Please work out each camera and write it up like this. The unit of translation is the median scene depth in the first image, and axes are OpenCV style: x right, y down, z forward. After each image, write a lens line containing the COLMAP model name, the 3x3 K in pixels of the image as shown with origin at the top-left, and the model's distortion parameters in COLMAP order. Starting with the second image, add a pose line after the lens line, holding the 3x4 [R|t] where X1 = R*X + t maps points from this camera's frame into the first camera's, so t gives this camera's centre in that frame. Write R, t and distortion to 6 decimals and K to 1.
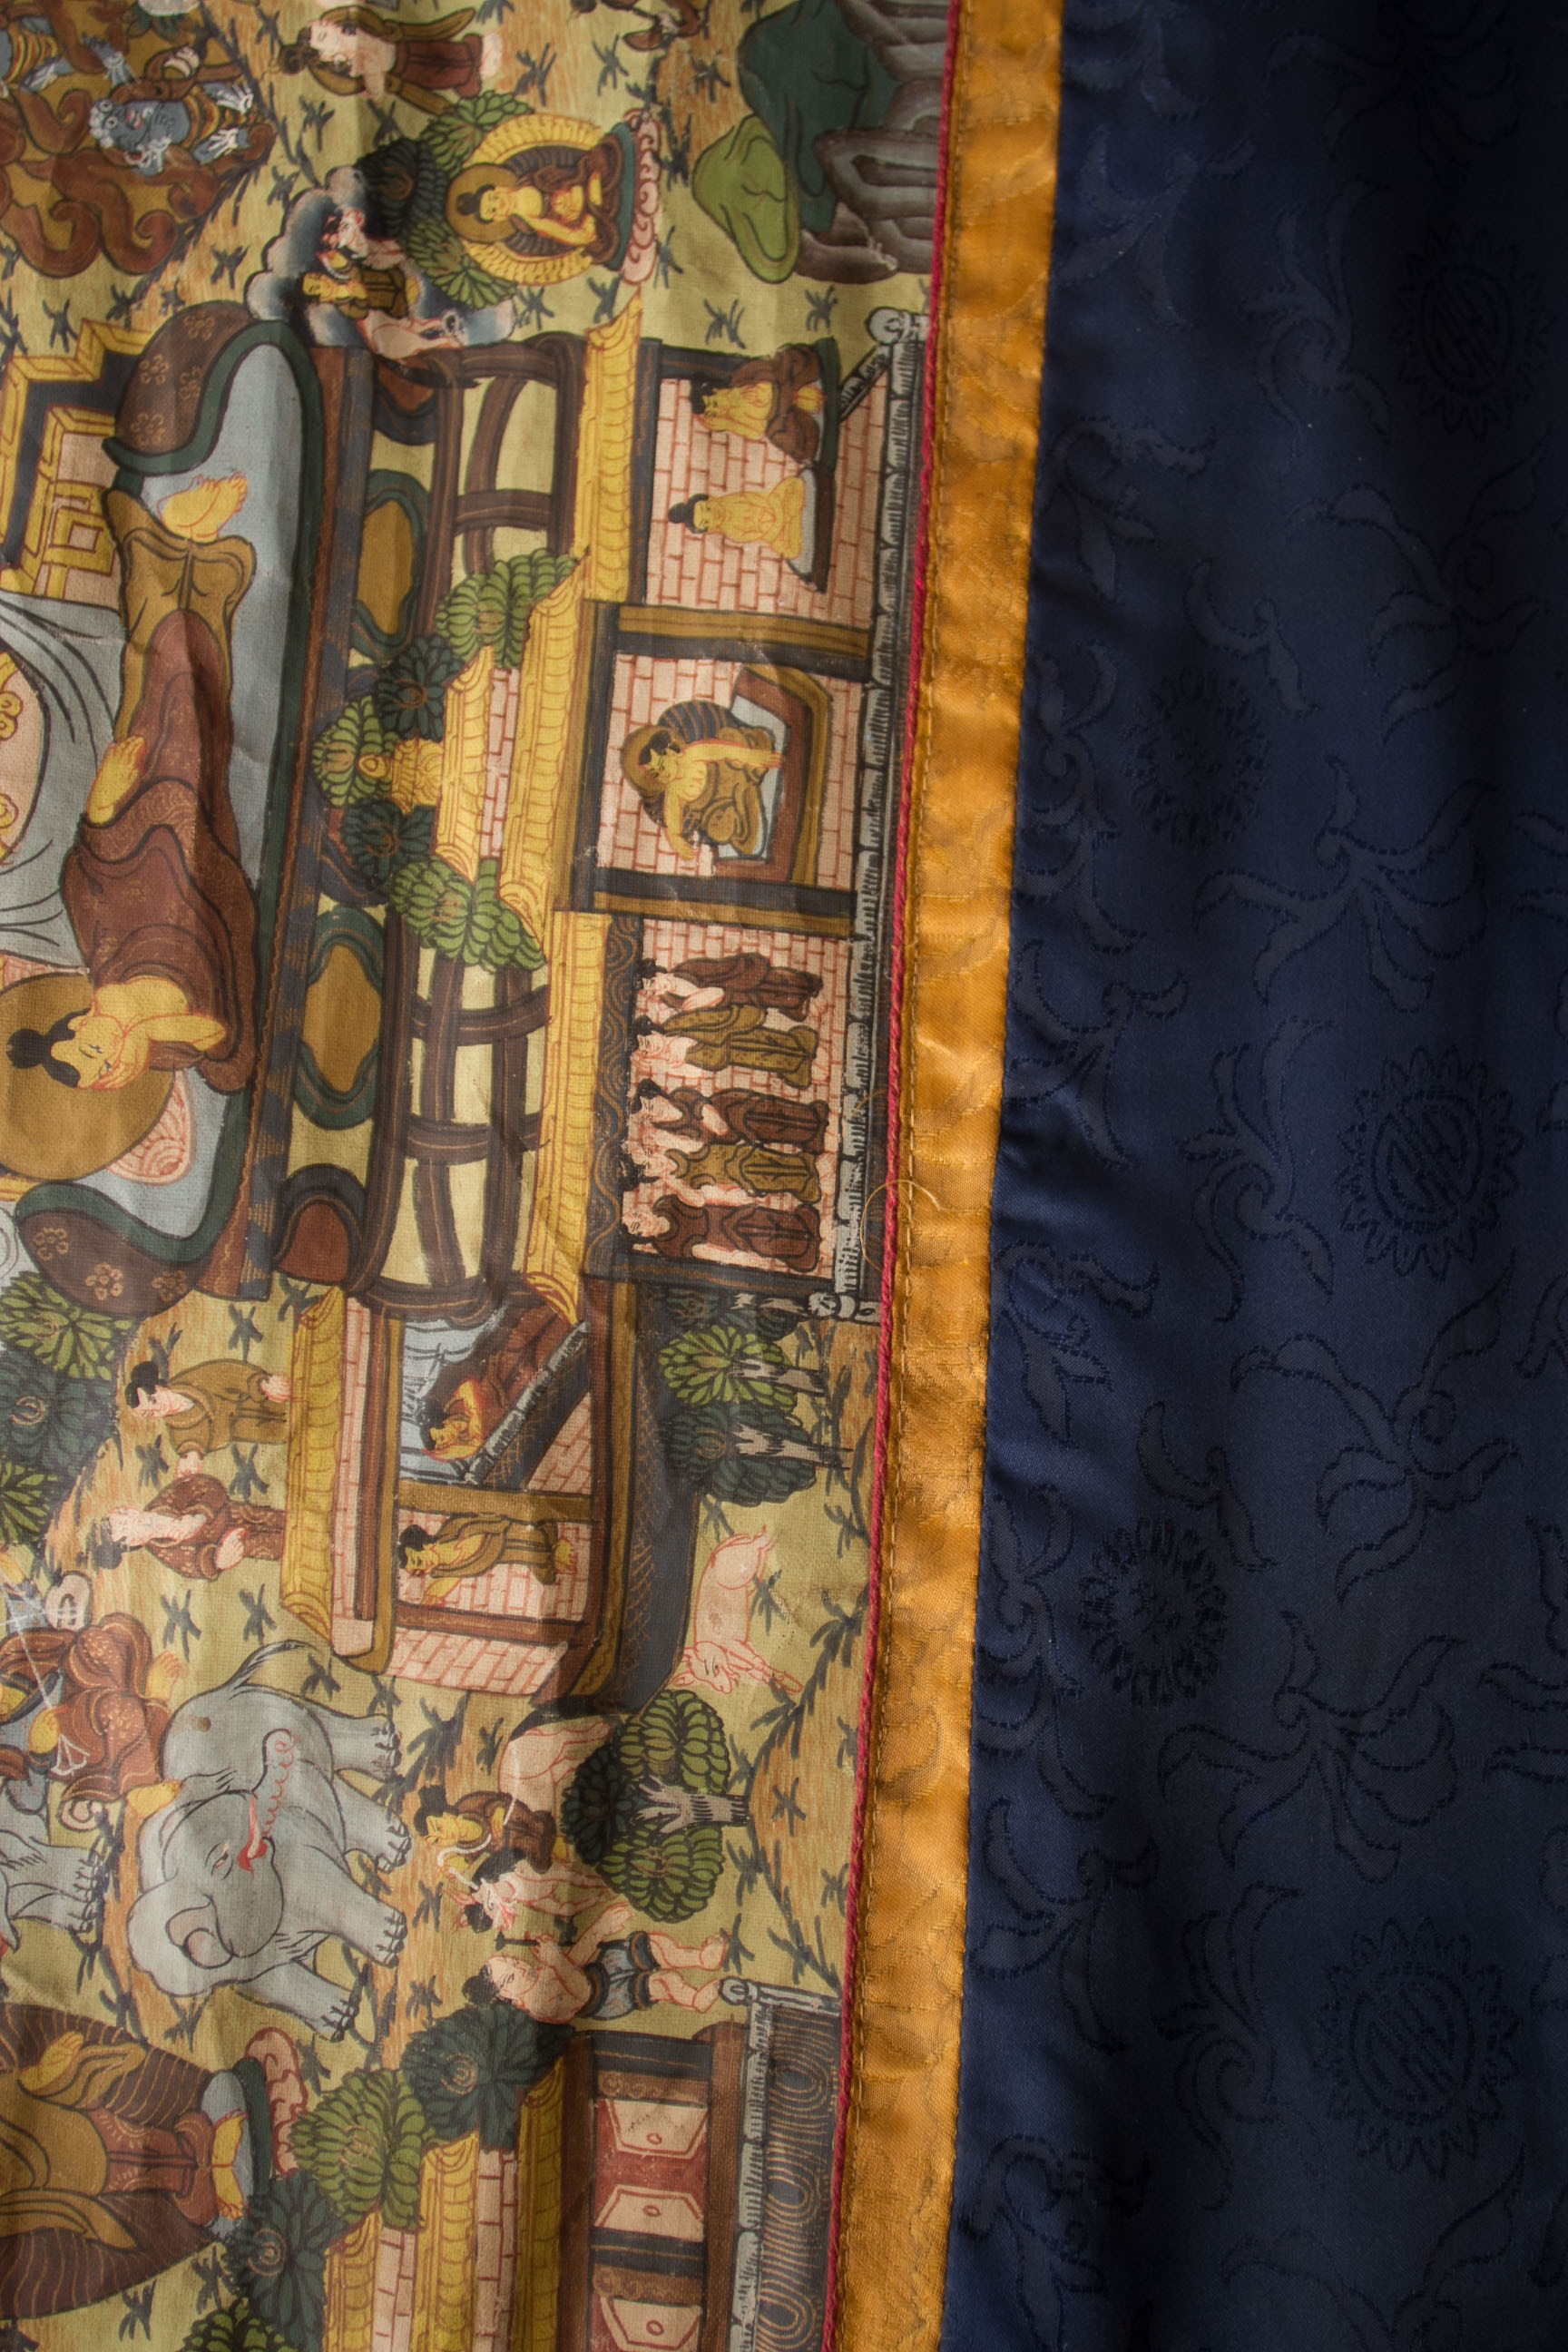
lens RADIAL K [[2172.8, 0, 784.0], [0, 2172.8, 1176.0], [0, 0, 1]] dist [-0.067394, 0.049889]
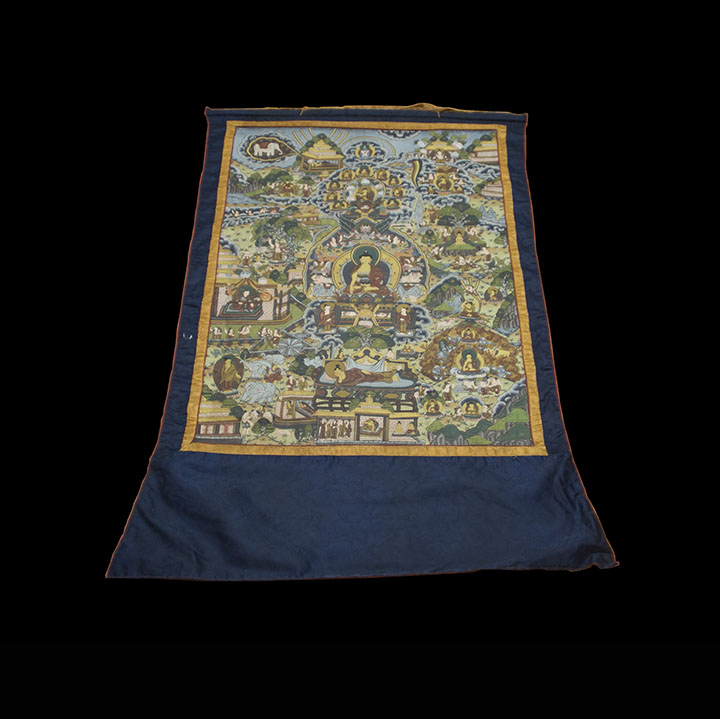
lens RADIAL K [[860.5, 0, 360.0], [0, 860.5, 359.5], [0, 0, 1]] dist [-0.047257, -0.003656]
pose [[0.062425, 0.833194, -0.549446, 1.797110], [-0.995815, 0.088820, 0.021550, -0.246262], [0.066757, 0.545801, 0.835251, -2.315622]]
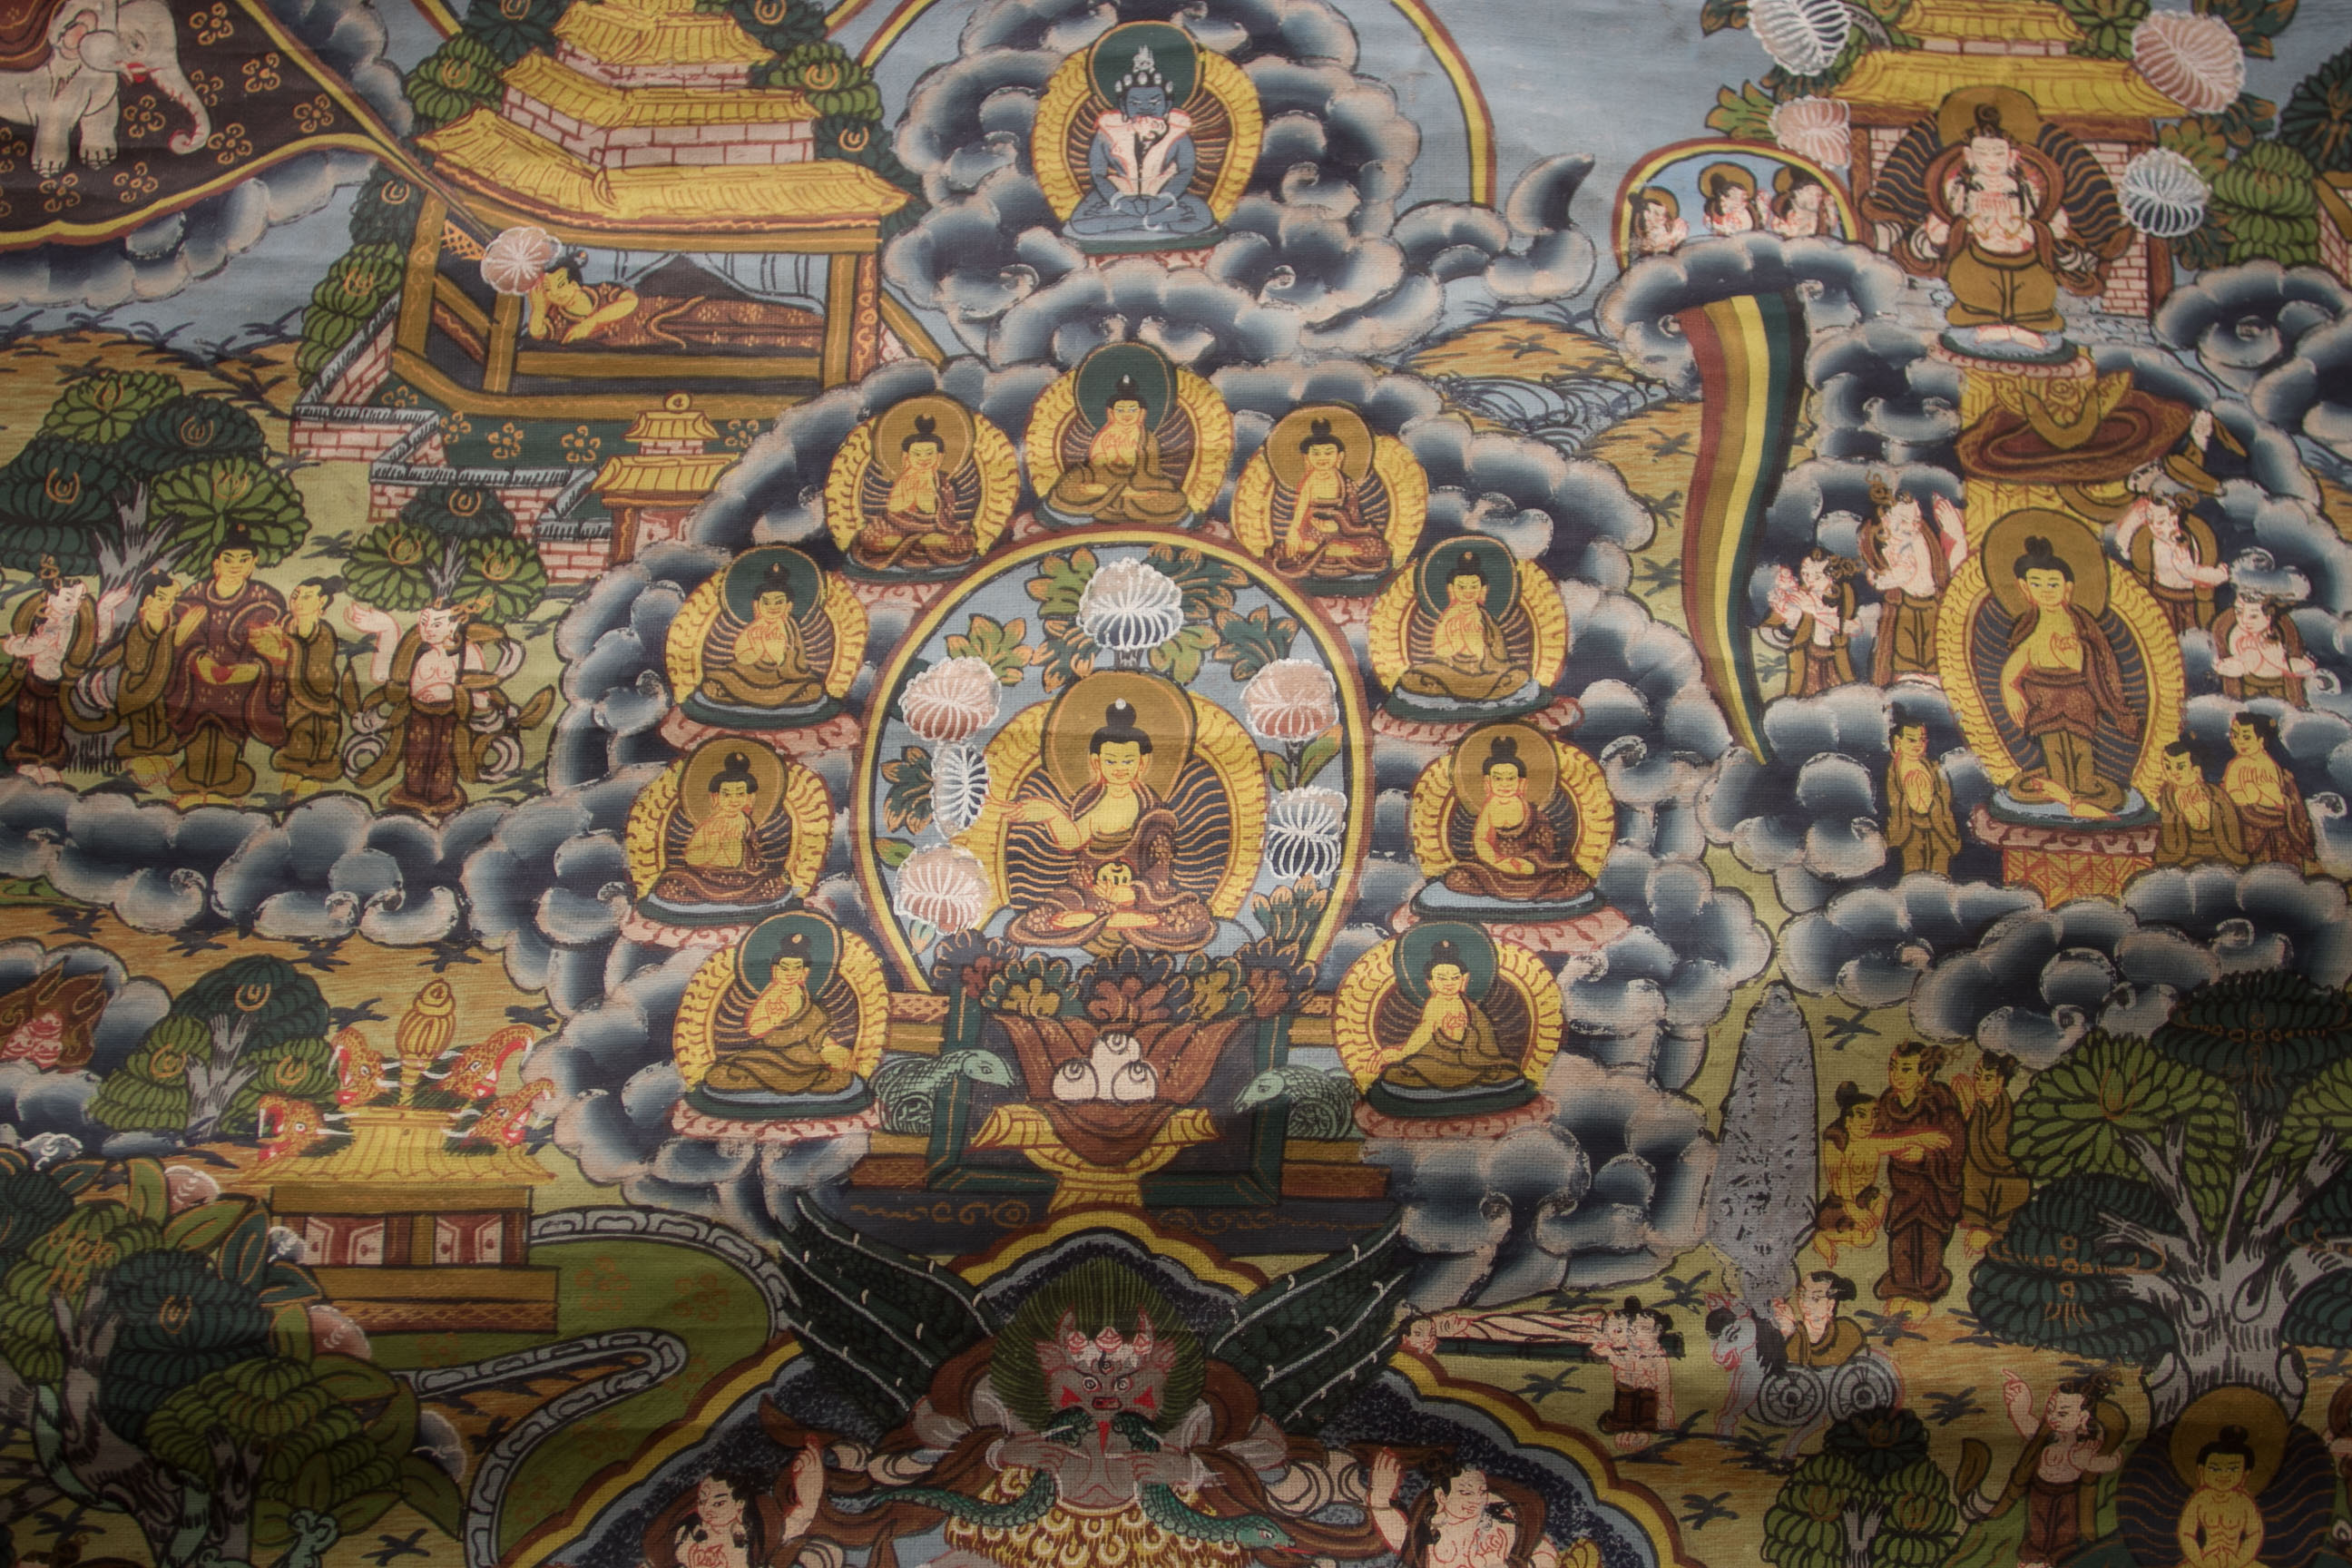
lens RADIAL K [[2172.8, 0, 1176.0], [0, 2172.8, 784.0], [0, 0, 1]] dist [-0.067394, 0.049889]
pose [[0.035773, 0.979147, -0.199979, -1.237765], [-0.996974, 0.048784, 0.060515, -0.336090], [0.069009, 0.197209, 0.977930, 0.059863]]
